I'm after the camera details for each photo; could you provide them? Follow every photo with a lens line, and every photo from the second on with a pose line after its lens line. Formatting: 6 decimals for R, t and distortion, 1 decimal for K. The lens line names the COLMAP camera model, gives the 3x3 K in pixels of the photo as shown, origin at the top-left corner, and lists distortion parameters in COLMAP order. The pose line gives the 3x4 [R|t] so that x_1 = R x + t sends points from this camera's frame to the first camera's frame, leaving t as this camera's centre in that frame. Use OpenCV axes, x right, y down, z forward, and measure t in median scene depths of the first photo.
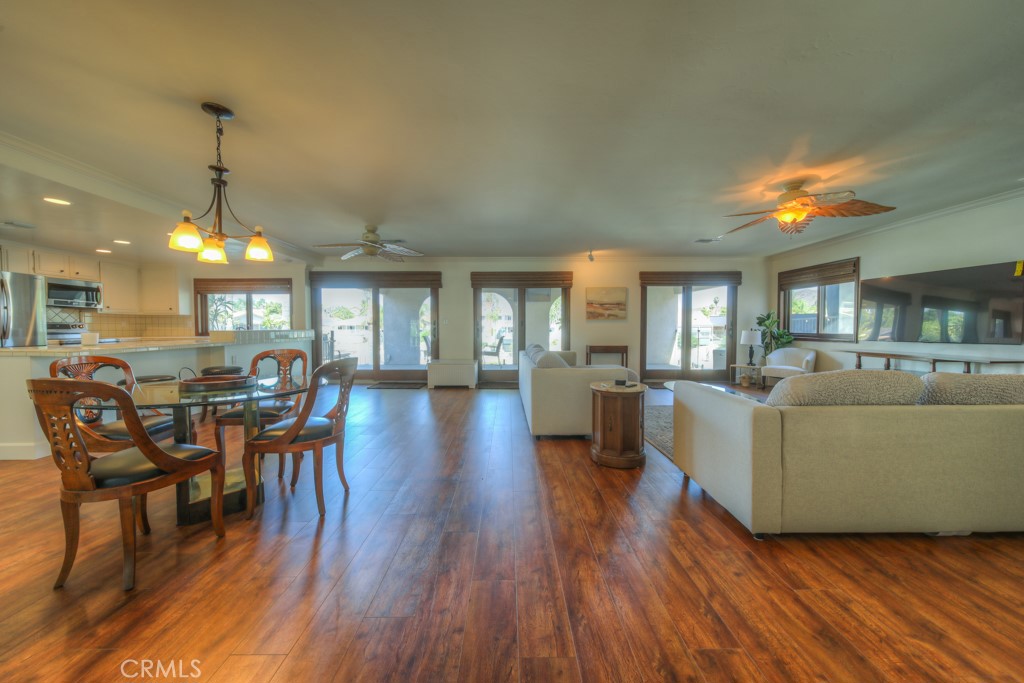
lens RADIAL K [[359.5, 0, 512.9], [0, 359.5, 343.0], [0, 0, 1]] dist [-0.000487, -0.000272]
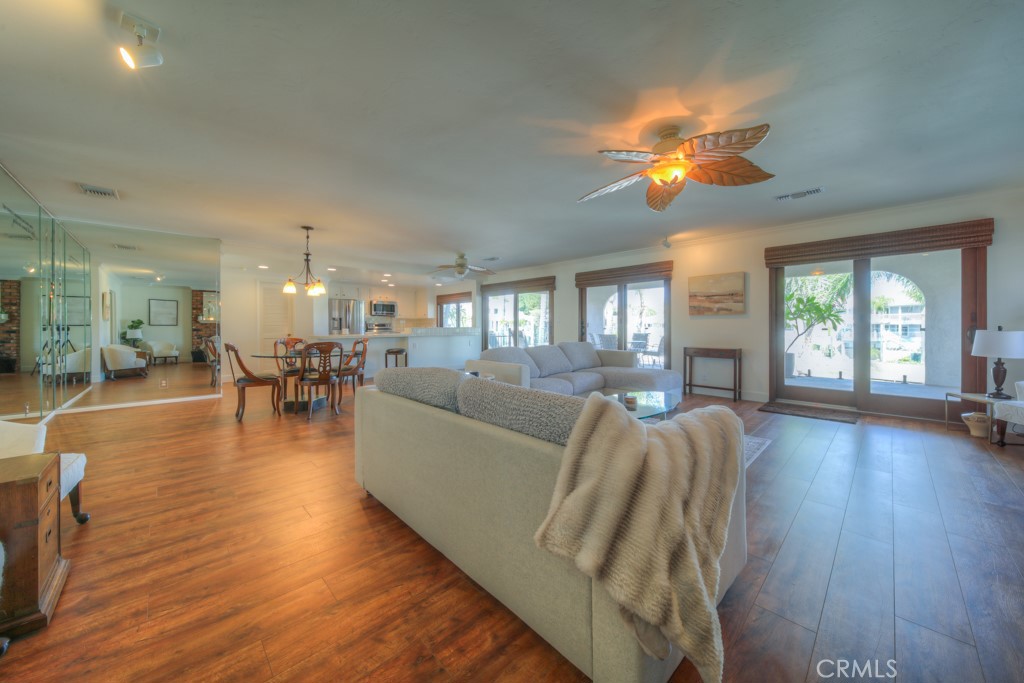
lens RADIAL K [[366.7, 0, 517.4], [0, 366.7, 328.7], [0, 0, 1]] dist [-0.001696, -0.000156]
pose [[0.688463, 0.004368, -0.725259, 0.569754], [-0.028569, 0.999369, -0.021100, -0.005860], [0.724709, 0.035247, 0.688153, 0.136557]]
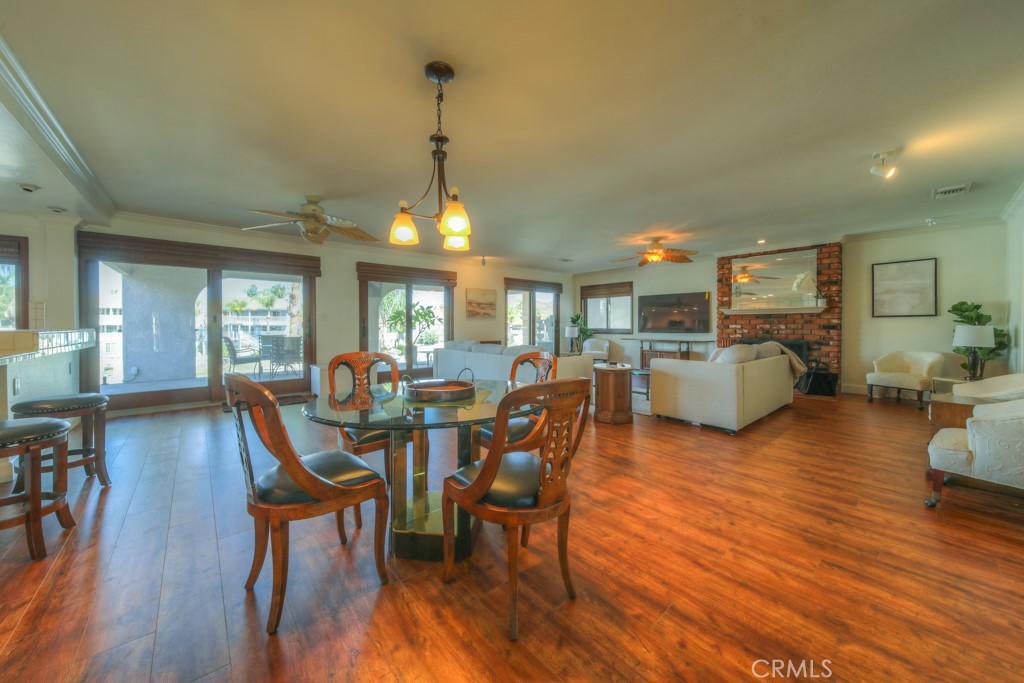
lens RADIAL K [[366.7, 0, 517.4], [0, 366.7, 328.7], [0, 0, 1]] dist [-0.001696, -0.000156]
pose [[0.752148, -0.007384, 0.658953, -0.424338], [0.029964, 0.999286, -0.023004, -0.001737], [-0.658313, 0.037048, 0.751832, 0.079056]]
